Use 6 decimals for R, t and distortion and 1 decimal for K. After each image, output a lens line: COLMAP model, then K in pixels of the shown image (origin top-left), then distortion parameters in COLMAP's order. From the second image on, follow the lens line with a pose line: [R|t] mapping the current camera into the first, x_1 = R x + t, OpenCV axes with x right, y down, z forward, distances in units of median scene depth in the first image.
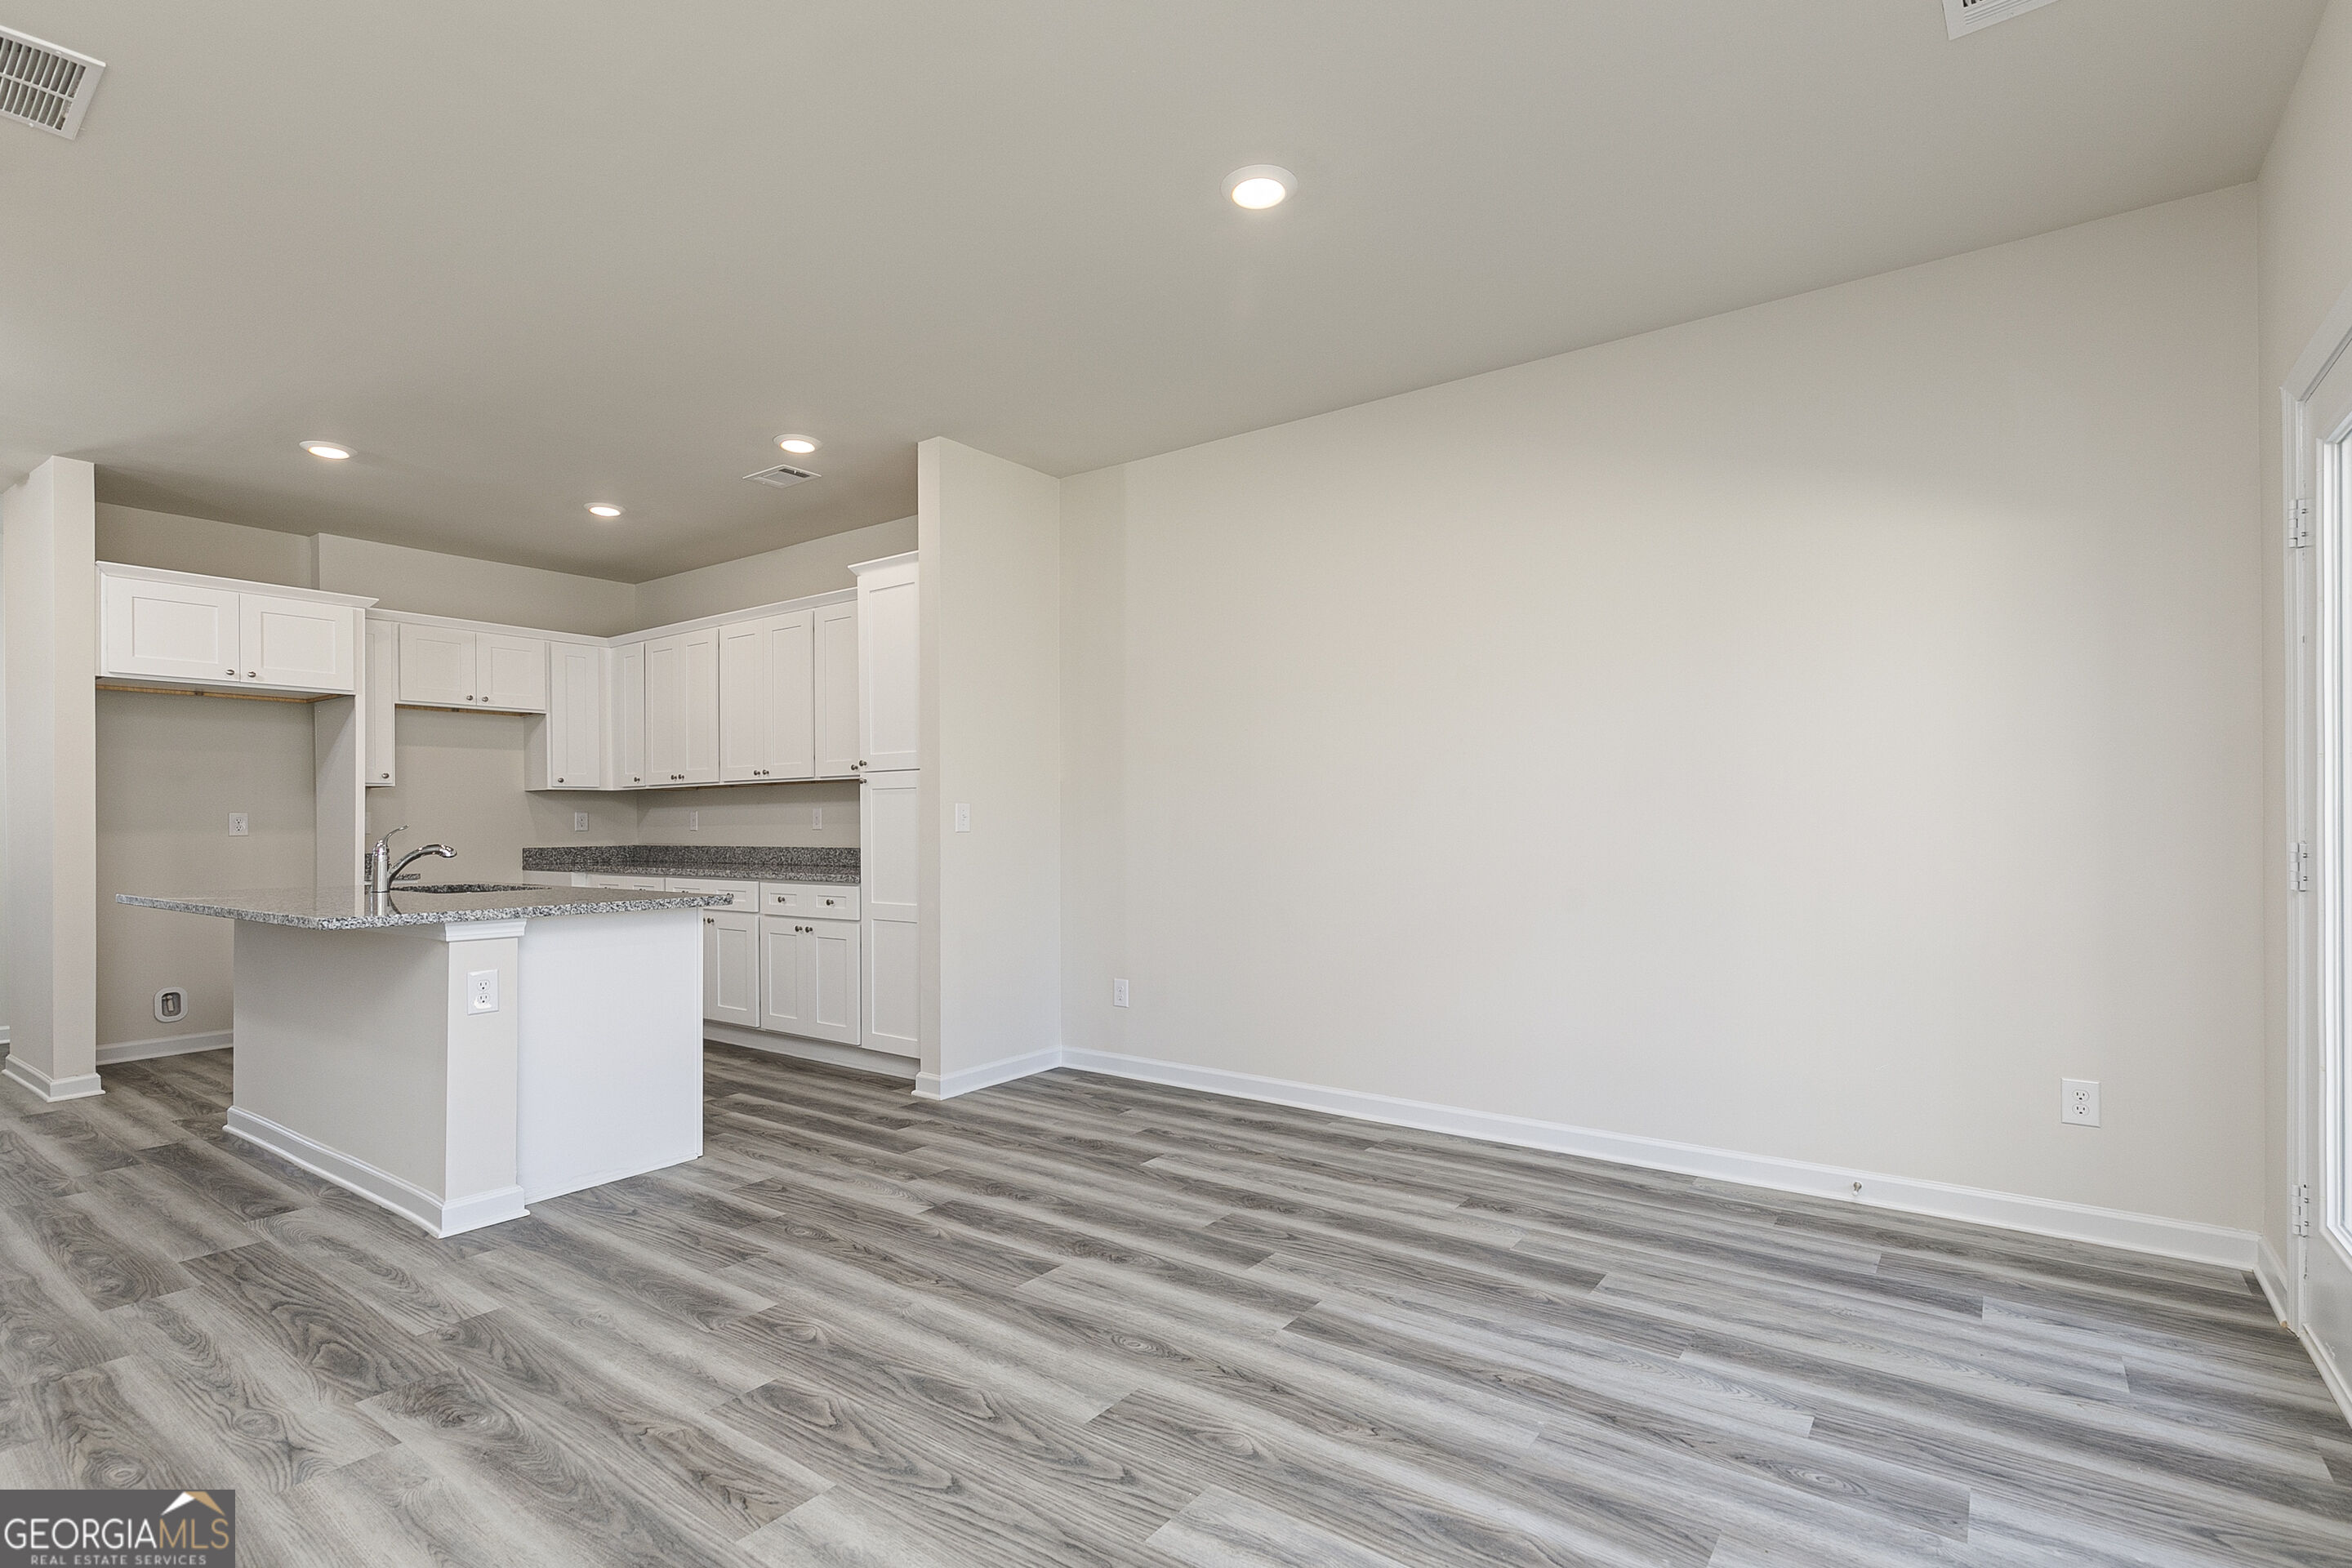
lens RADIAL K [[1072.7, 0, 1179.1], [0, 1072.7, 802.1], [0, 0, 1]] dist [0.001407, 0.000031]
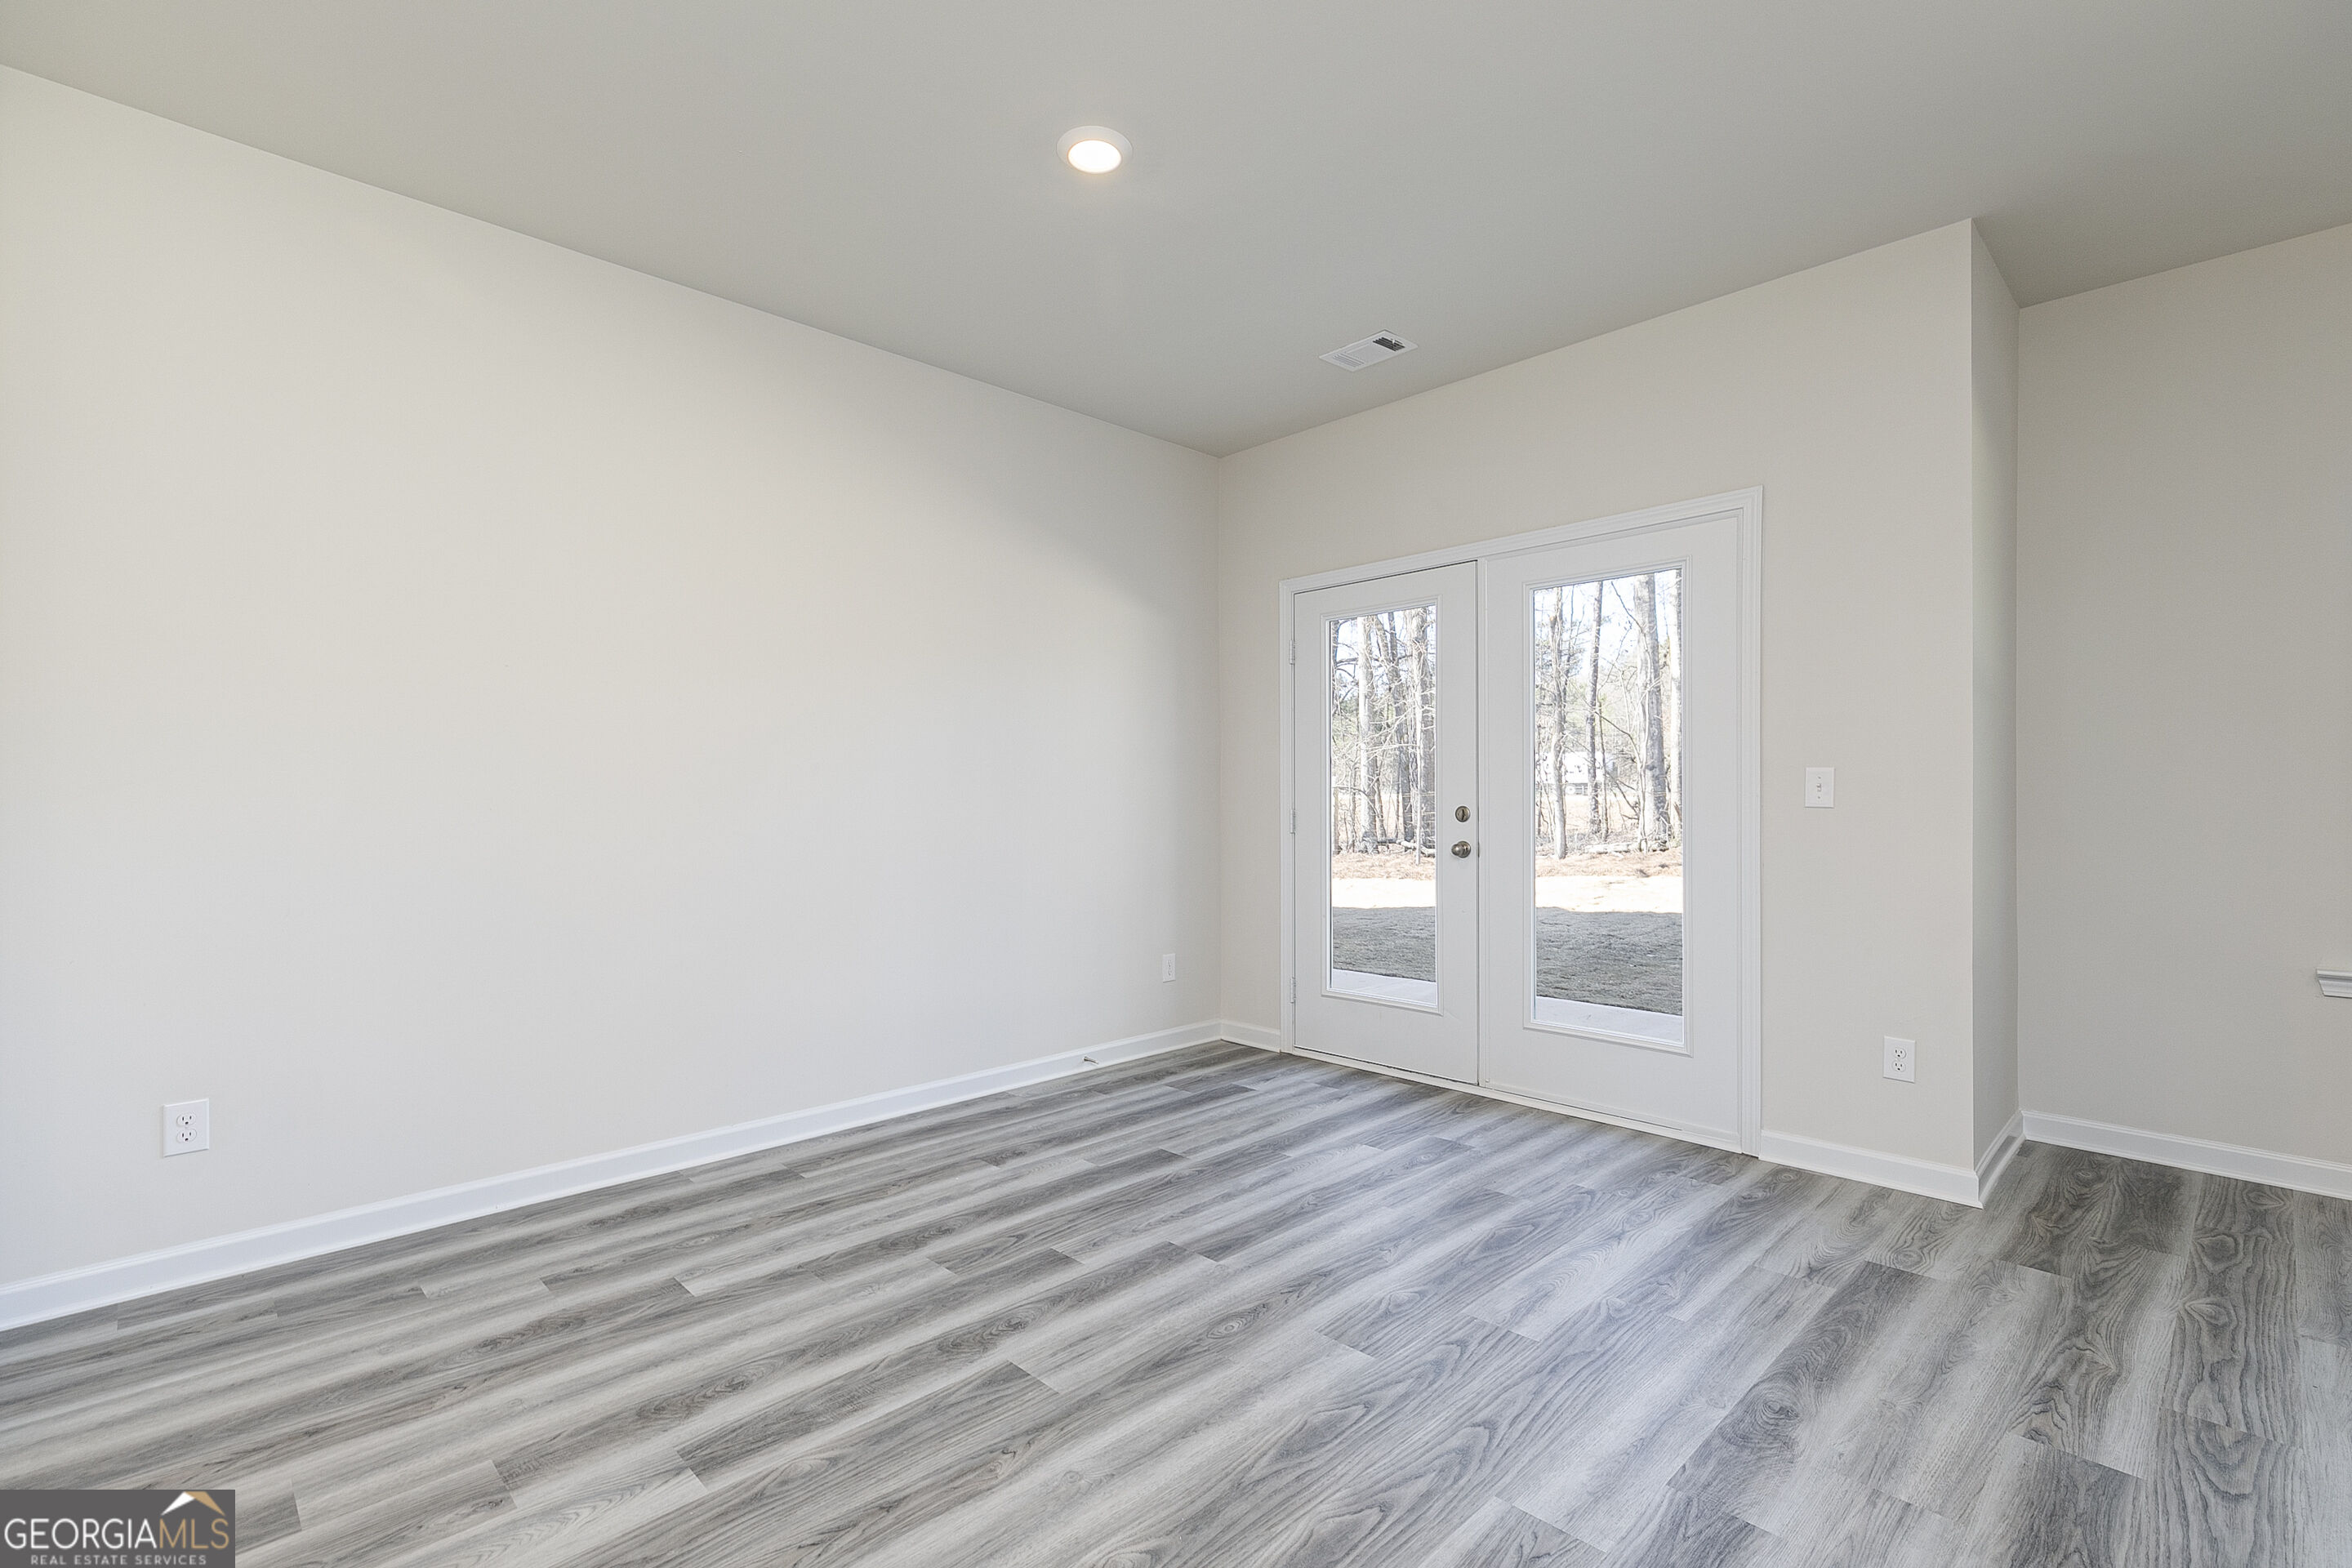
lens RADIAL K [[1072.7, 0, 1179.0], [0, 1072.7, 785.5], [0, 0, 1]] dist [0.001407, 0.000031]
pose [[0.183887, 0.012233, 0.982871, -0.795748], [-0.007859, 0.999909, -0.010975, 0.012392], [-0.982916, -0.005706, 0.183966, 0.669495]]
